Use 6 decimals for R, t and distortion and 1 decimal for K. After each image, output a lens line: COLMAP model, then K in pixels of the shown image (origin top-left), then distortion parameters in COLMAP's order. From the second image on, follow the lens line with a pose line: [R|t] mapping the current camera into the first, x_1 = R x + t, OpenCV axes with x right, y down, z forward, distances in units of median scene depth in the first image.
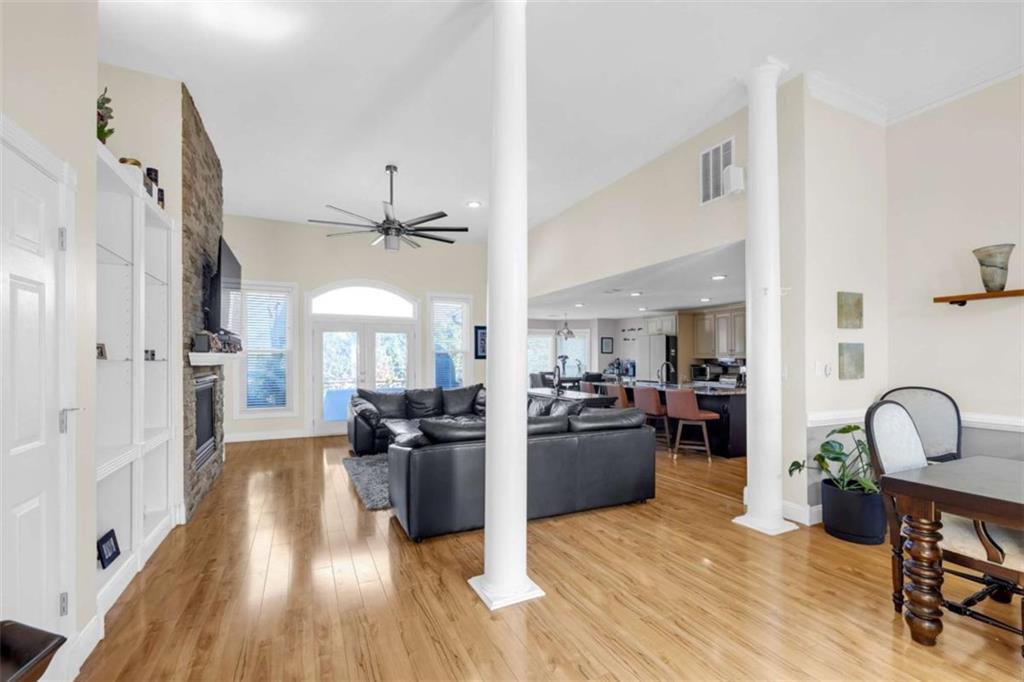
lens RADIAL K [[429.8, 0, 502.4], [0, 429.8, 358.7], [0, 0, 1]] dist [-0.002455, -0.000297]
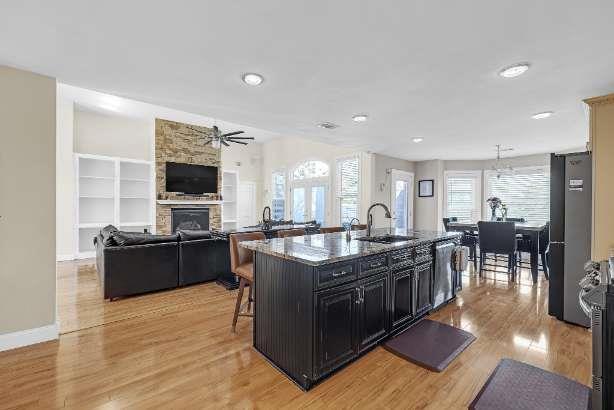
lens RADIAL K [[257.7, 0, 308.8], [0, 257.7, 207.4], [0, 0, 1]] dist [-0.002455, -0.000297]
pose [[0.283187, 0.008707, -0.959025, 0.601348], [-0.001341, 0.999961, 0.008683, 0.008813], [0.959064, -0.001173, 0.283187, 0.625518]]
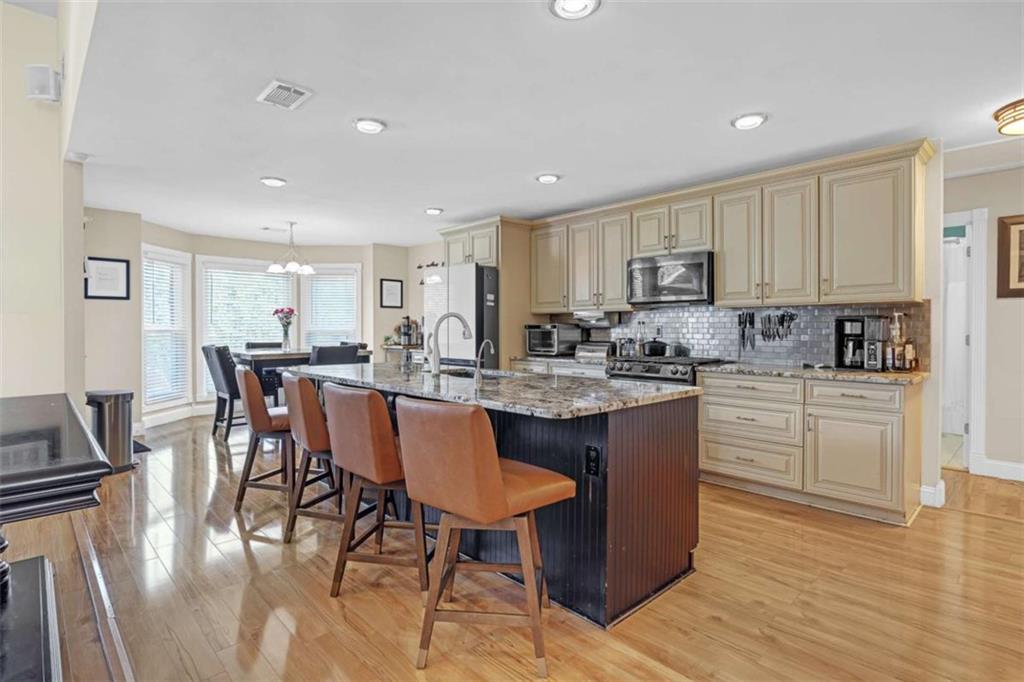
lens RADIAL K [[512.5, 0, 511.3], [0, 512.5, 334.2], [0, 0, 1]] dist [-0.000968, -0.000081]
pose [[0.941271, -0.006182, 0.337596, 0.224623], [0.001773, 0.999909, 0.013367, 0.016684], [-0.337648, -0.011983, 0.941196, 0.447247]]
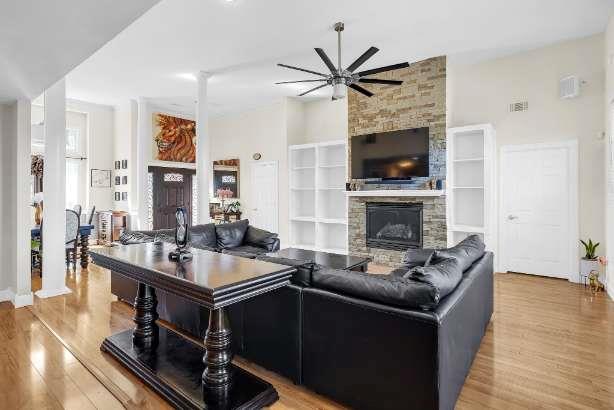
lens RADIAL K [[307.3, 0, 306.5], [0, 307.3, 198.6], [0, 0, 1]] dist [-0.000968, -0.000081]
pose [[-0.880685, 0.008725, -0.473621, 0.122320], [0.003134, 0.999916, 0.012594, 0.002032], [0.473691, 0.009607, -0.880638, 0.971759]]
